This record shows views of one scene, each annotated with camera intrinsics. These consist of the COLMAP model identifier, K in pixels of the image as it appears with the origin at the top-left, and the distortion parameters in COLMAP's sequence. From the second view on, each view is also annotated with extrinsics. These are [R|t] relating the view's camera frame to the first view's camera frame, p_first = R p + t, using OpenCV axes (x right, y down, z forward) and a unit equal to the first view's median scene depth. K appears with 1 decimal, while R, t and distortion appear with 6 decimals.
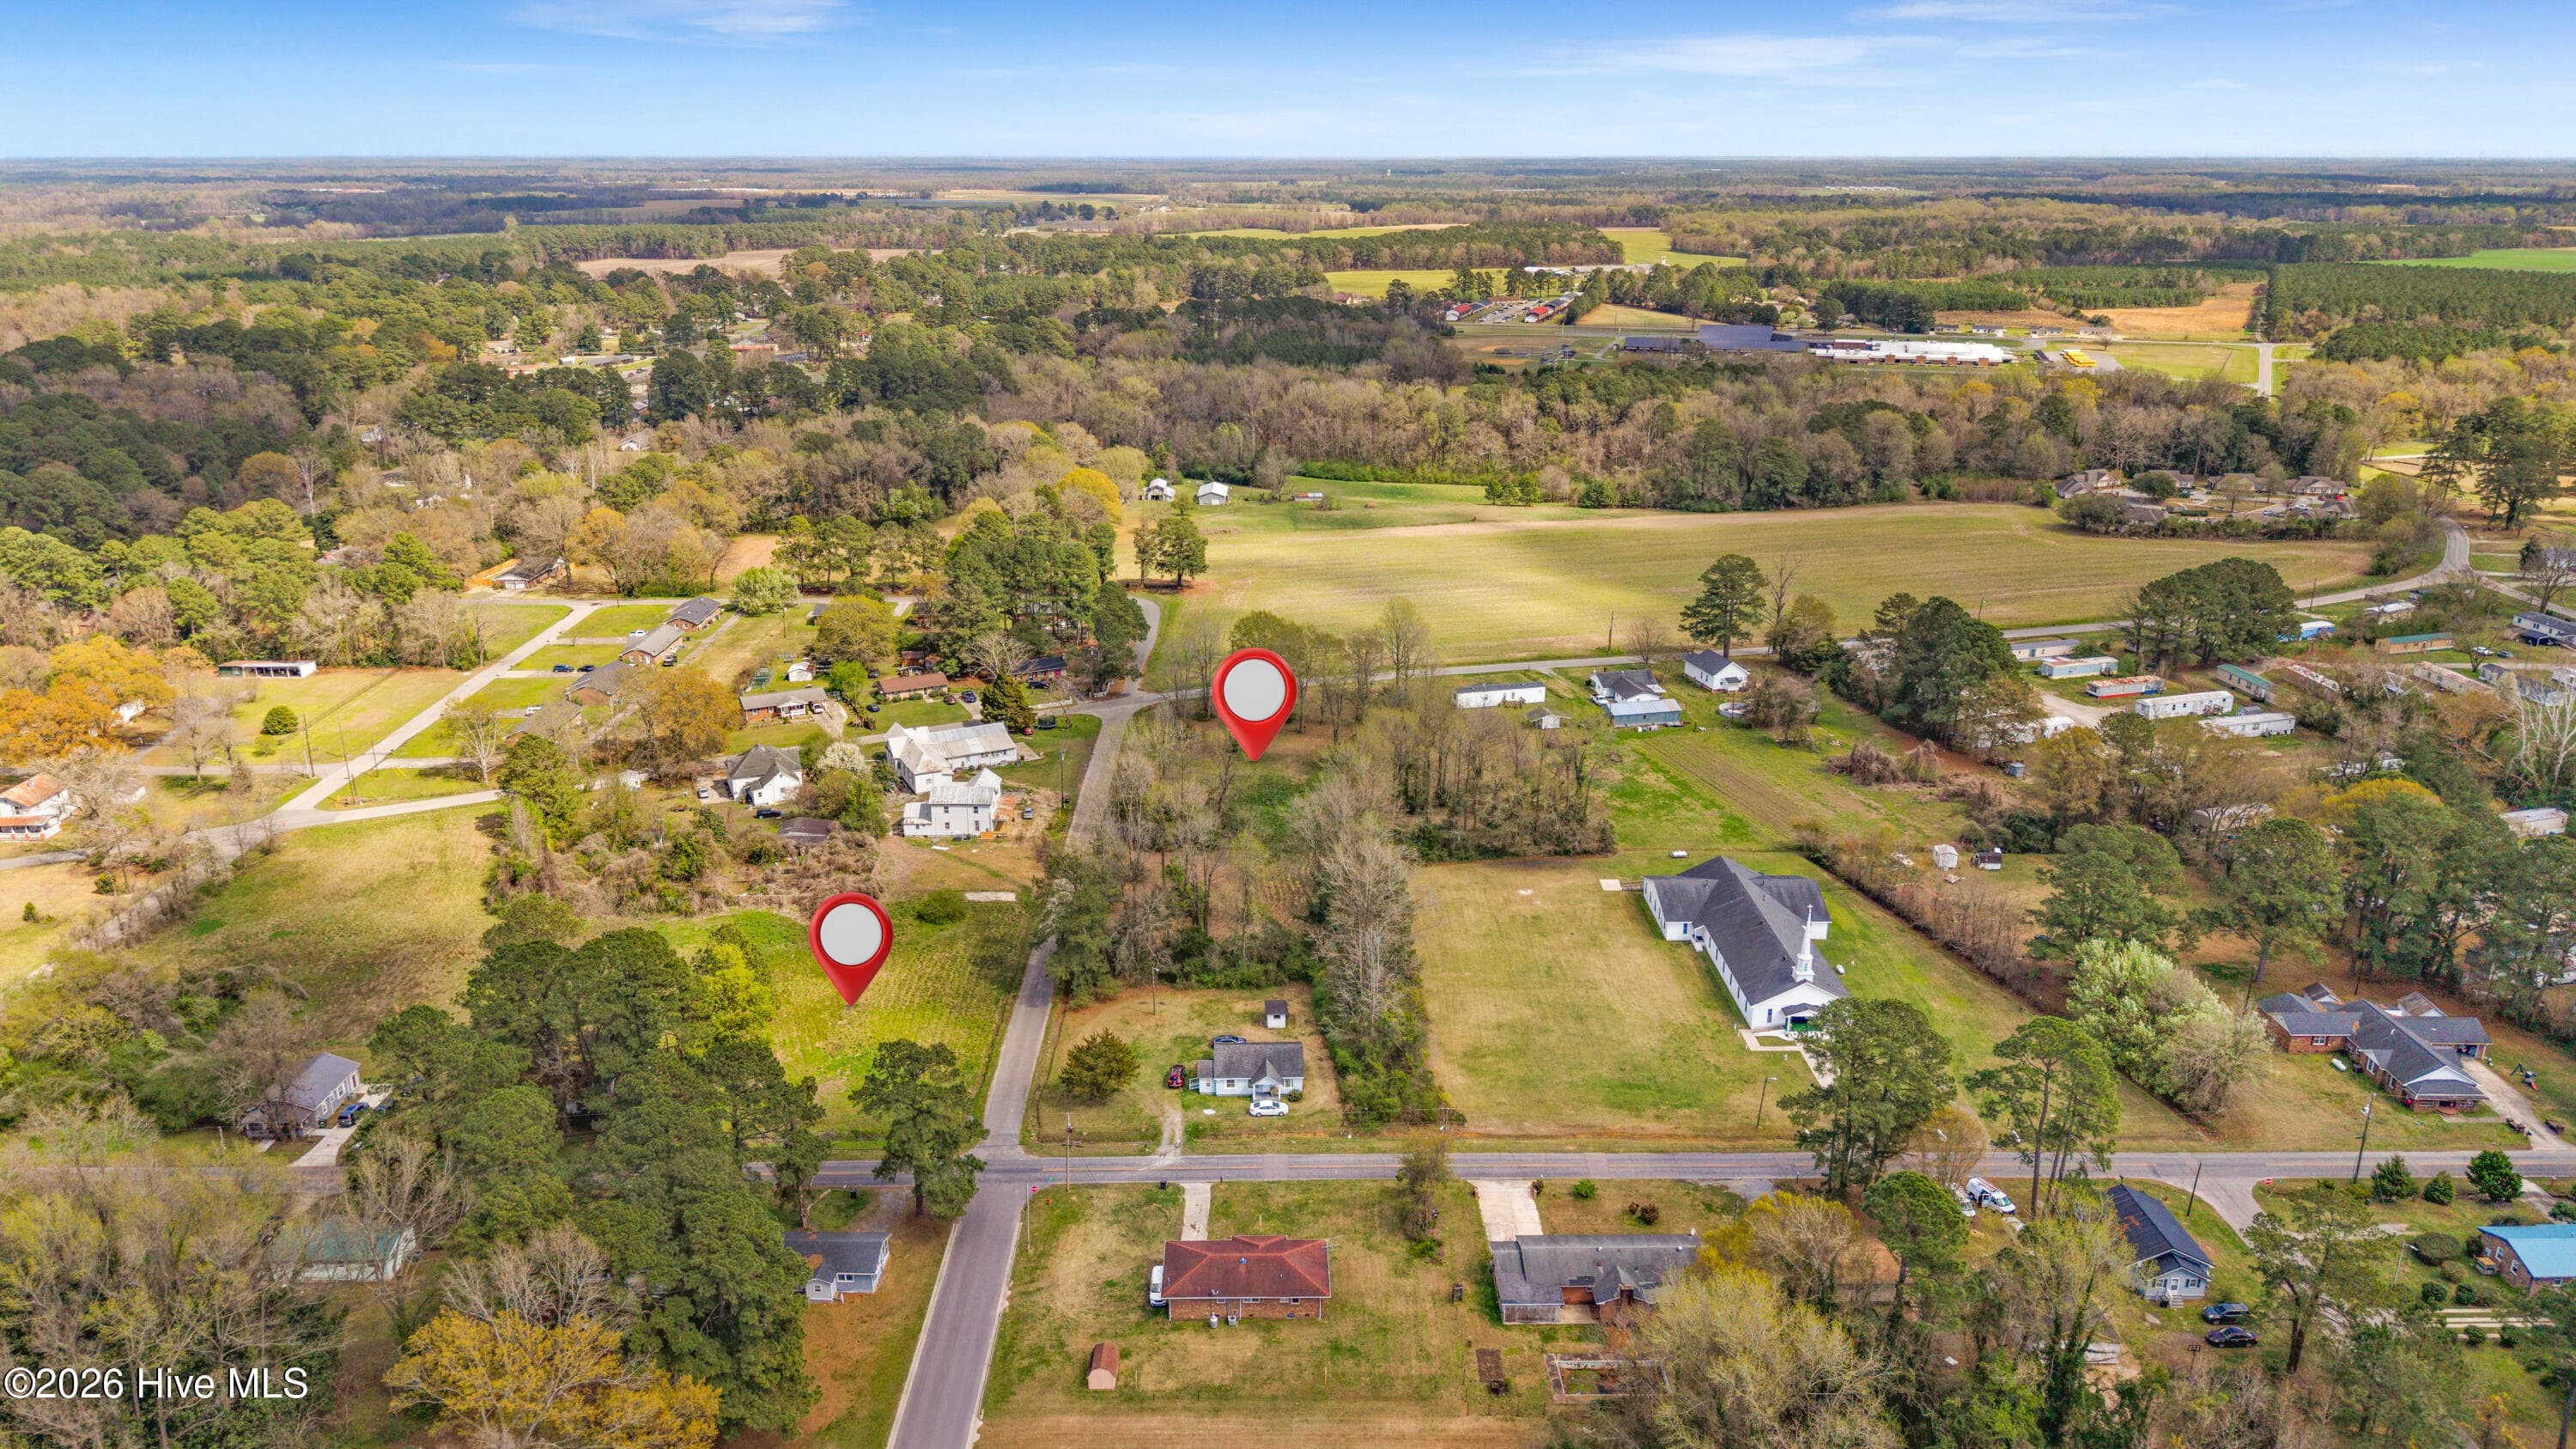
lens RADIAL K [[1743.8, 0, 1287.8], [0, 1743.8, 720.1], [0, 0, 1]] dist [-0.002178, -0.002085]
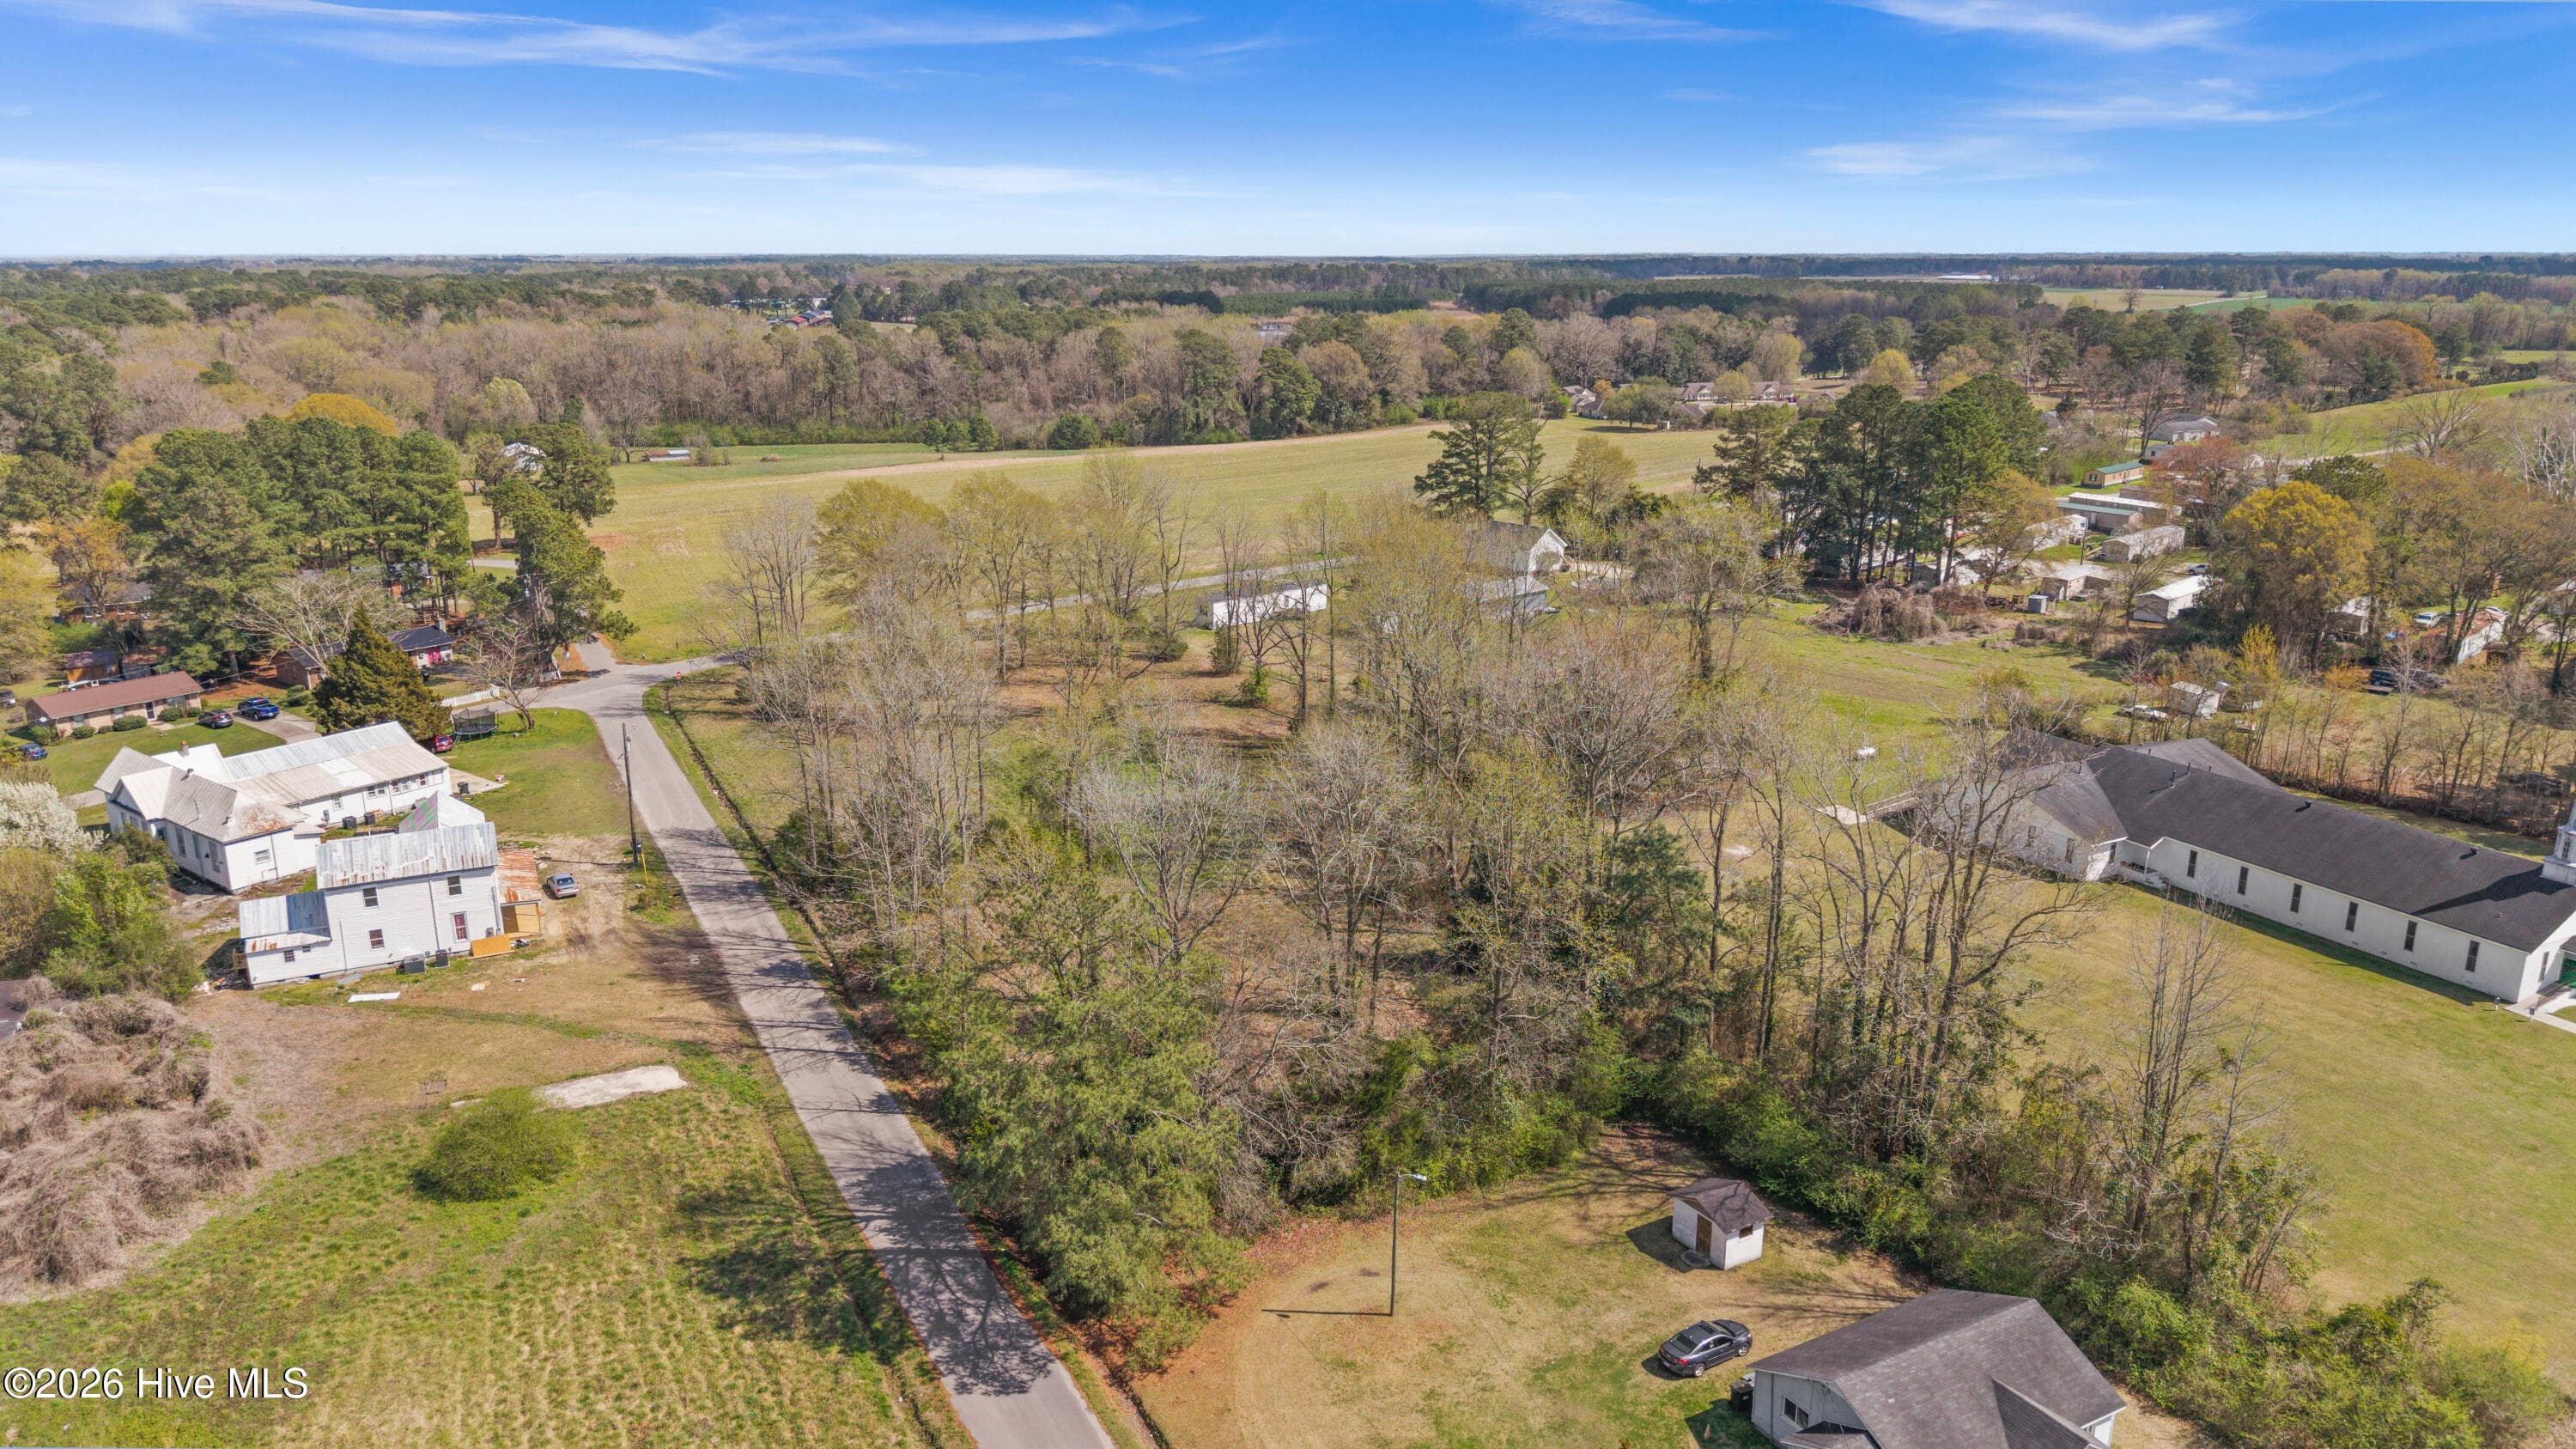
lens RADIAL K [[1743.8, 0, 1291.5], [0, 1743.8, 733.1], [0, 0, 1]] dist [-0.002178, -0.002085]
pose [[0.887486, -0.119576, 0.445051, -0.168142], [0.139504, 0.990147, -0.012156, 0.044732], [-0.439212, 0.072875, 0.895423, 0.518007]]
